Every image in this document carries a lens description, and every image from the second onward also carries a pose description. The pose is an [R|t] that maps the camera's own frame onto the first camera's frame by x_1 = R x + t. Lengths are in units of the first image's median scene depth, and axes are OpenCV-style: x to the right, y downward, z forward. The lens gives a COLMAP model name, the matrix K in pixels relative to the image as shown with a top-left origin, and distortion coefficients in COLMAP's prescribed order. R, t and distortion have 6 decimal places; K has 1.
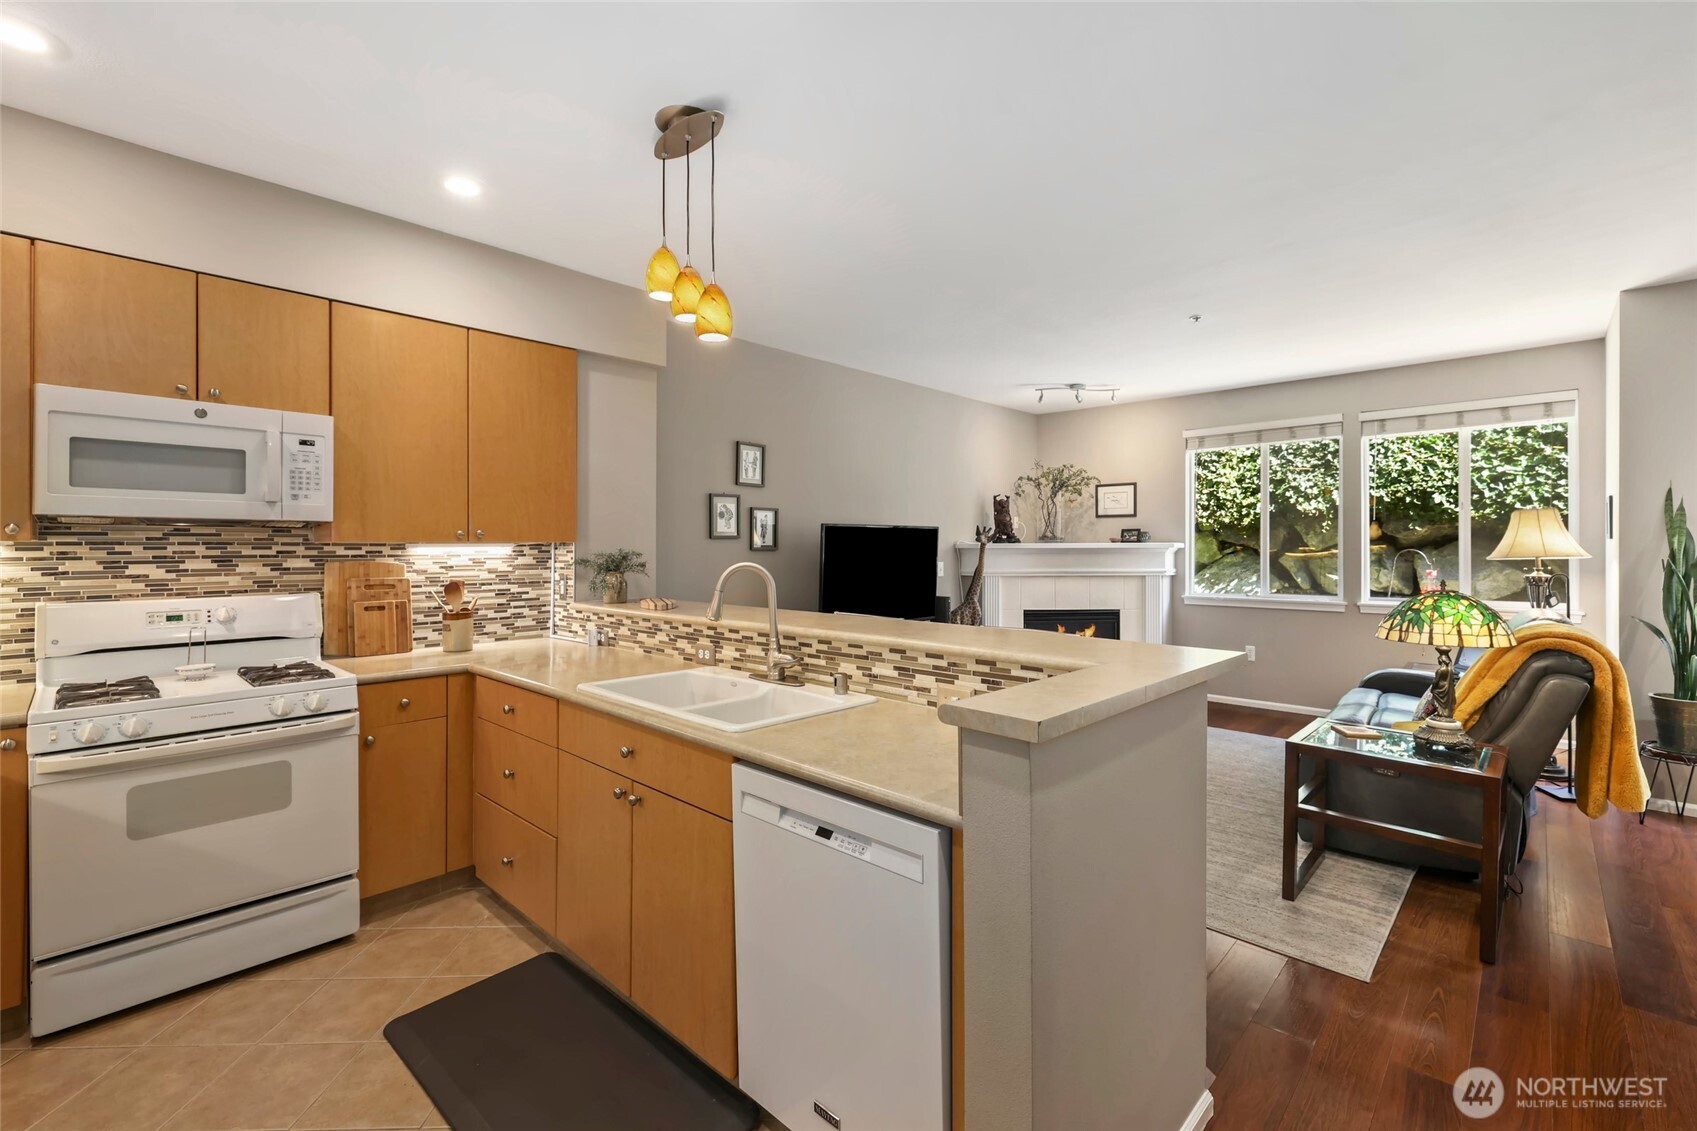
lens RADIAL K [[720.2, 0, 846.7], [0, 720.2, 551.9], [0, 0, 1]] dist [-0.001365, -0.000405]
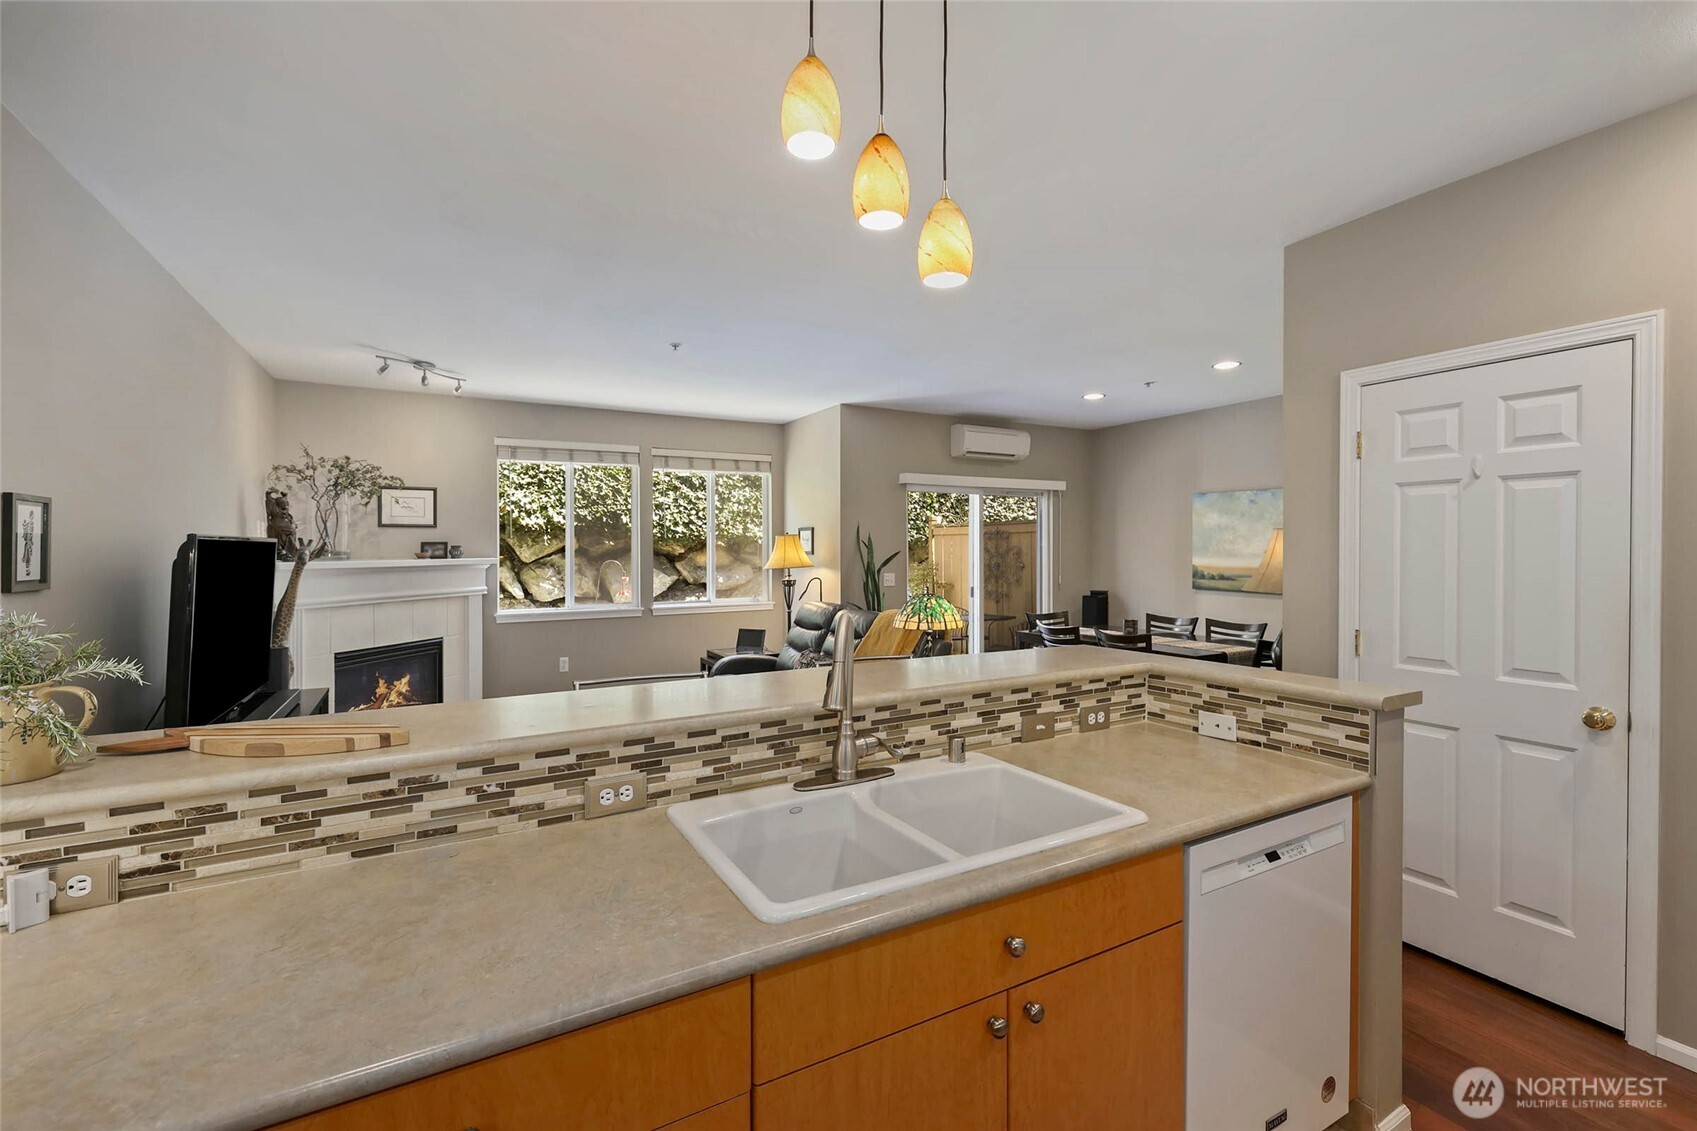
lens RADIAL K [[720.2, 0, 843.4], [0, 720.2, 553.8], [0, 0, 1]] dist [-0.001365, -0.000405]
pose [[0.302268, -0.006002, 0.953204, -0.274201], [0.010895, 0.999937, 0.002842, -0.015281], [-0.953161, 0.009526, 0.302314, 0.283426]]
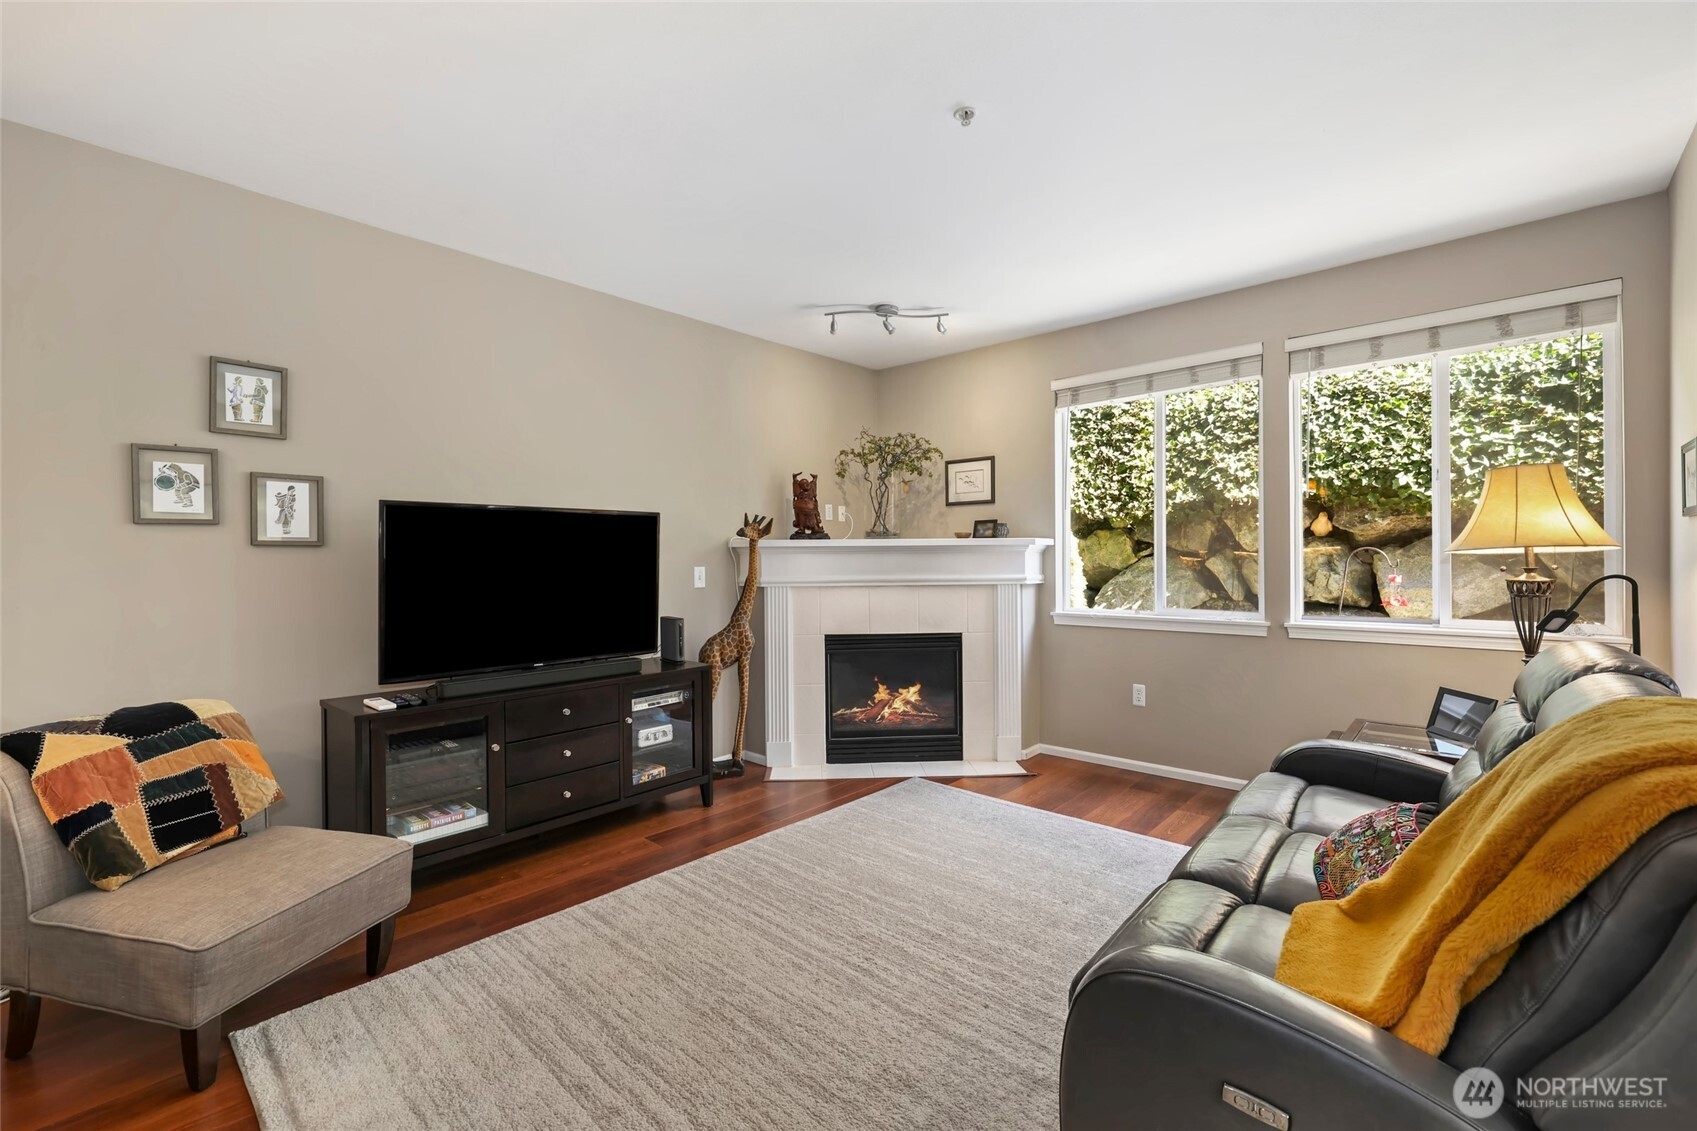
lens RADIAL K [[720.2, 0, 842.4], [0, 720.2, 561.9], [0, 0, 1]] dist [-0.001365, -0.000405]
pose [[0.999738, -0.005578, 0.022203, 0.236669], [0.005608, 0.999983, -0.001303, 0.010461], [-0.022196, 0.001428, 0.999753, 0.282856]]
